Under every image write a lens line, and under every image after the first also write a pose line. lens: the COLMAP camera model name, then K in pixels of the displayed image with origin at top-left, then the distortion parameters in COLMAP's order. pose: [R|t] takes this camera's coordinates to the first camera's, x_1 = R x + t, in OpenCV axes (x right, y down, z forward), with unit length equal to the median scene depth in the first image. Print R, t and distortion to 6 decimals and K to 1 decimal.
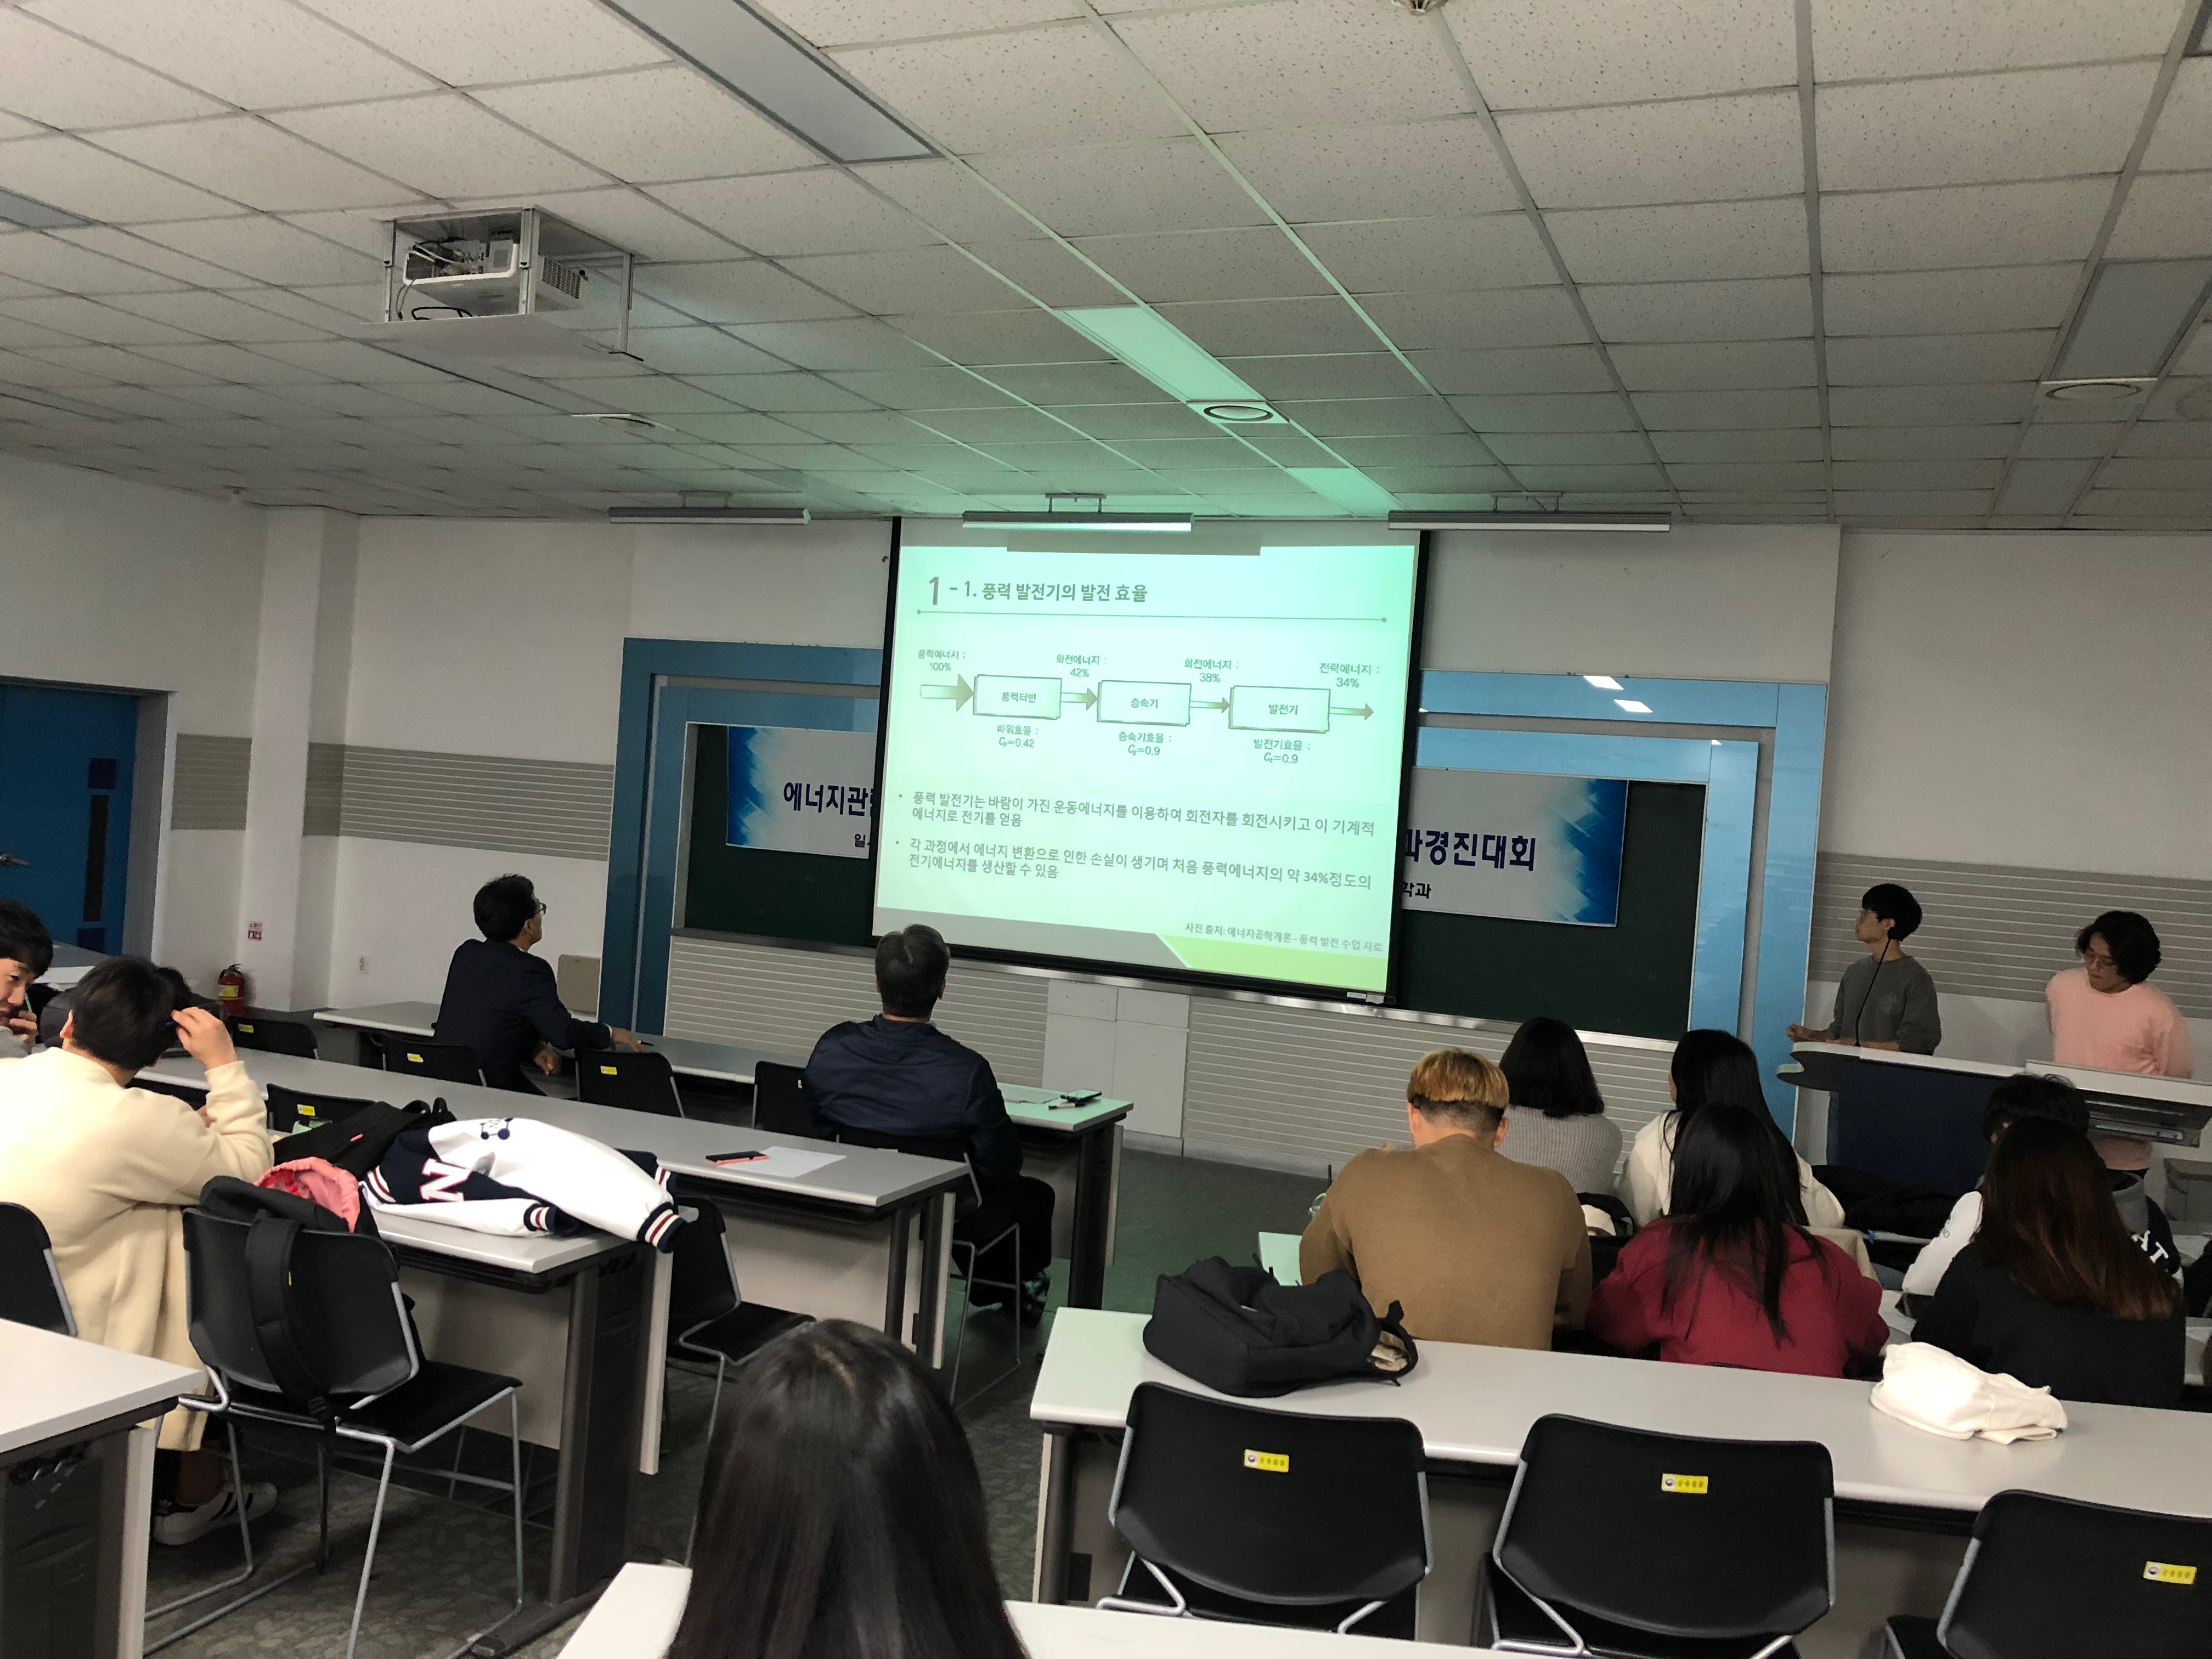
lens RADIAL K [[1826.4, 0, 1113.8], [0, 1826.4, 826.1], [0, 0, 1]] dist [0.042225, -0.061117]
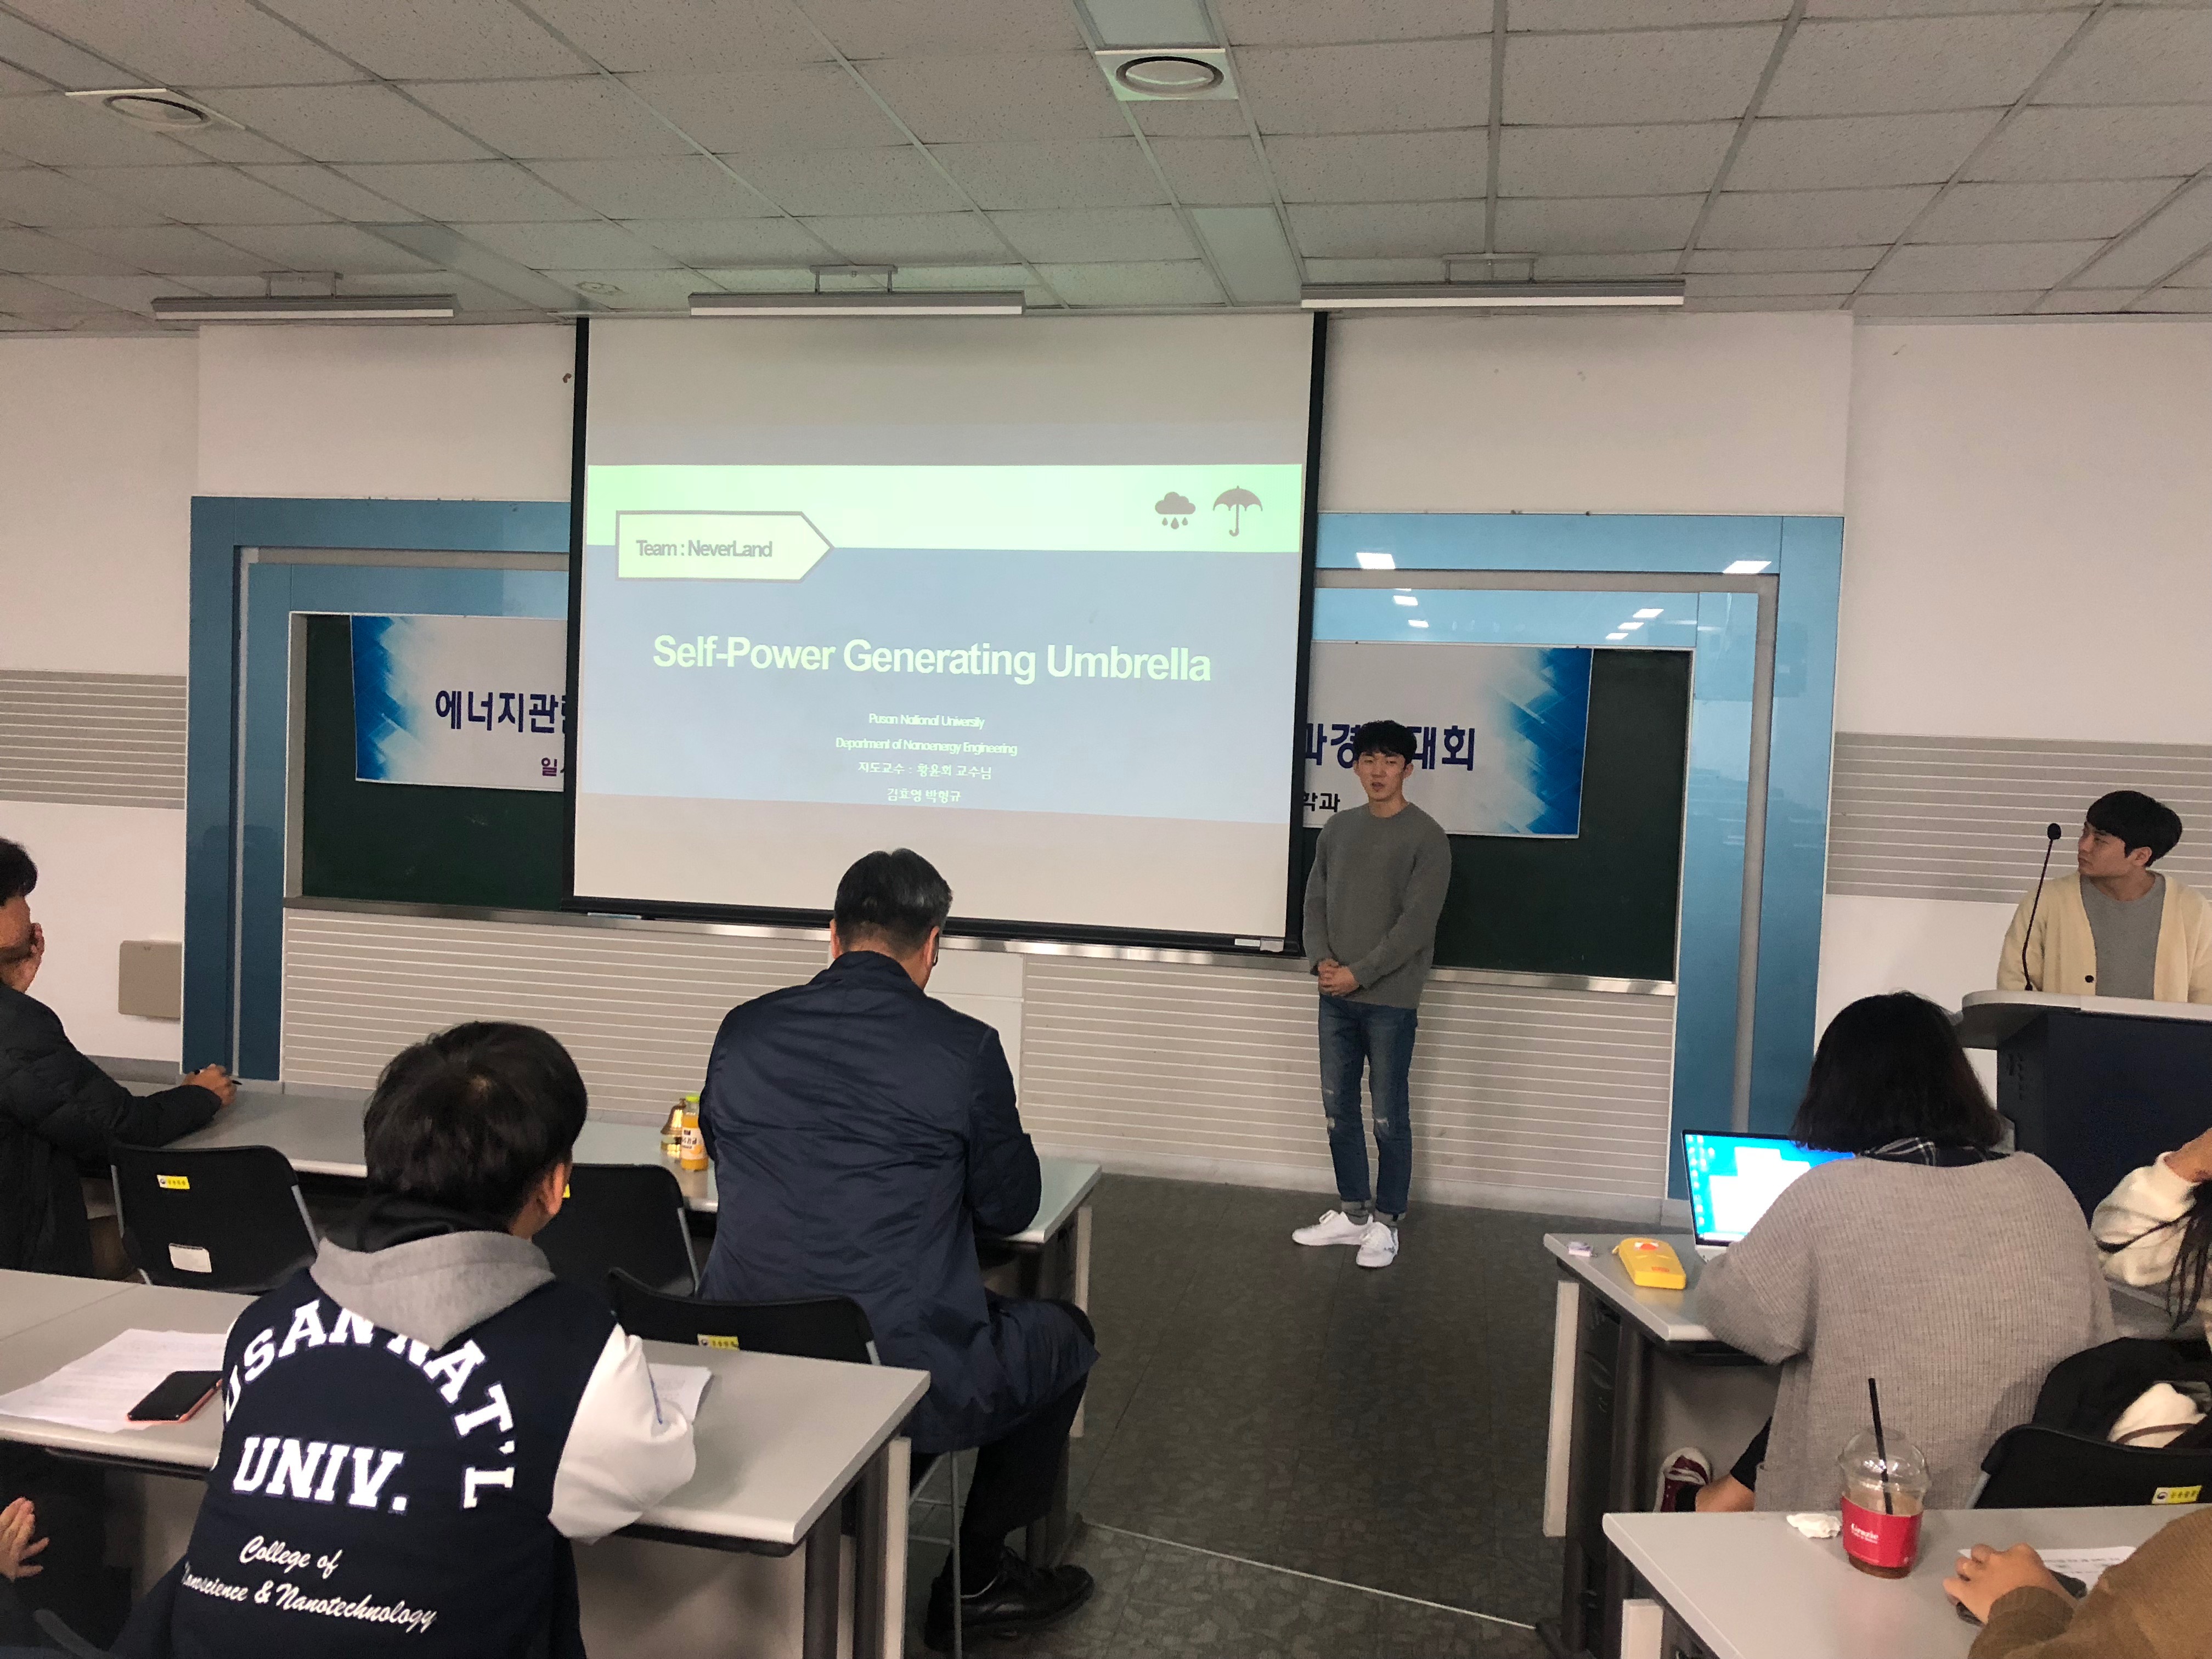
lens RADIAL K [[1826.4, 0, 1102.9], [0, 1826.4, 826.7], [0, 0, 1]] dist [0.042225, -0.061117]
pose [[0.982425, -0.042466, 0.181764, -0.059224], [0.034696, 0.998352, 0.045721, 0.006686], [-0.183406, -0.038611, 0.982279, 0.249660]]
